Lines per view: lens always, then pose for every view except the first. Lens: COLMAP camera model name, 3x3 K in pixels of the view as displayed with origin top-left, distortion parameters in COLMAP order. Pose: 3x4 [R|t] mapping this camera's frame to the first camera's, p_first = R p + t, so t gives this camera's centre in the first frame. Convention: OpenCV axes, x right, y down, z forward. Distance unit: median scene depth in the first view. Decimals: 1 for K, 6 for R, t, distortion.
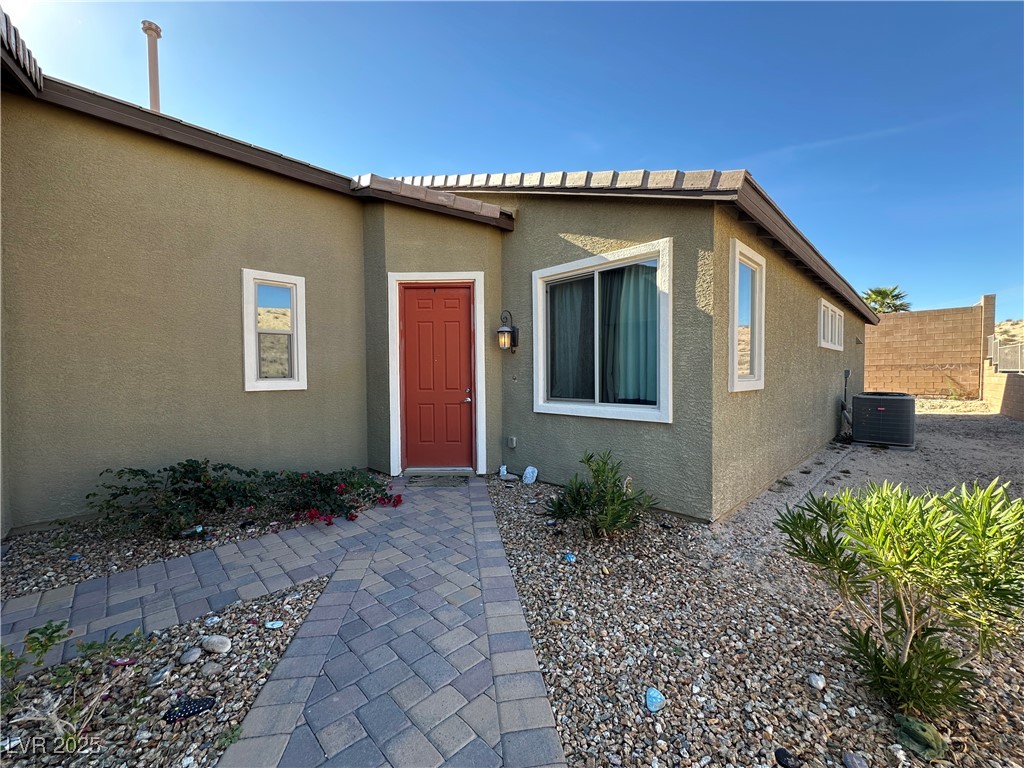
lens RADIAL K [[410.9, 0, 512.0], [0, 410.9, 384.8], [0, 0, 1]] dist [-0.001083, 0.000062]
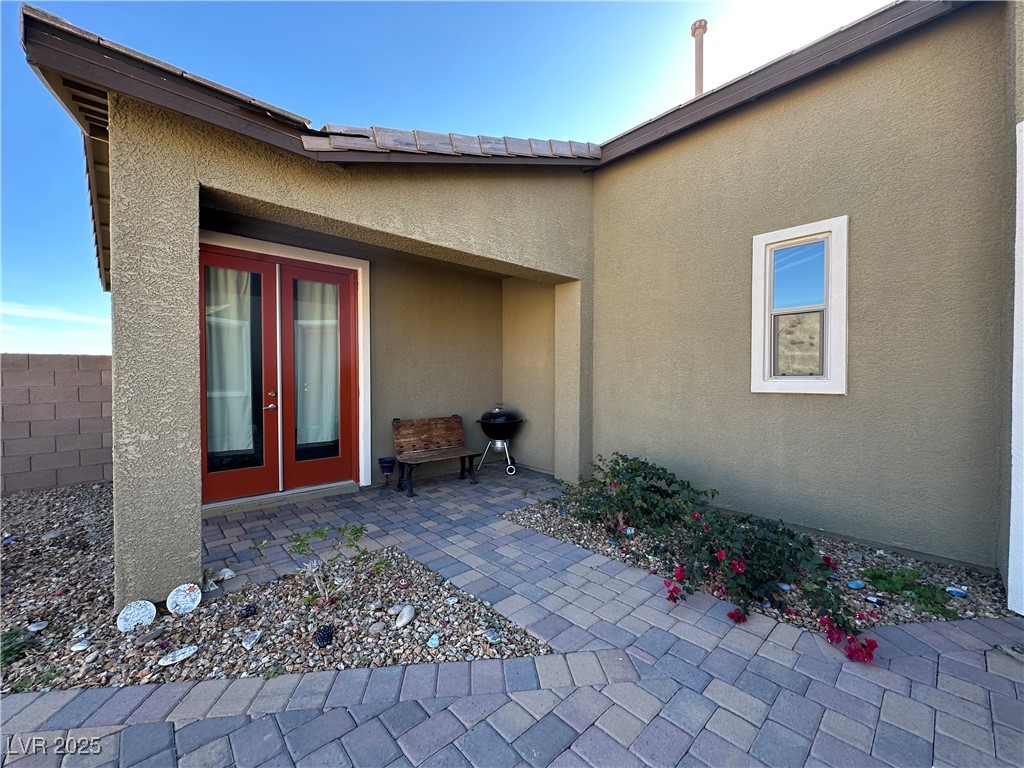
lens RADIAL K [[410.9, 0, 511.7], [0, 410.9, 383.6], [0, 0, 1]] dist [-0.001083, 0.000062]
pose [[-0.022794, 0.018276, -0.999573, 0.166126], [-0.027888, 0.999432, 0.018910, -0.003057], [0.999351, 0.028307, -0.022271, 0.623999]]
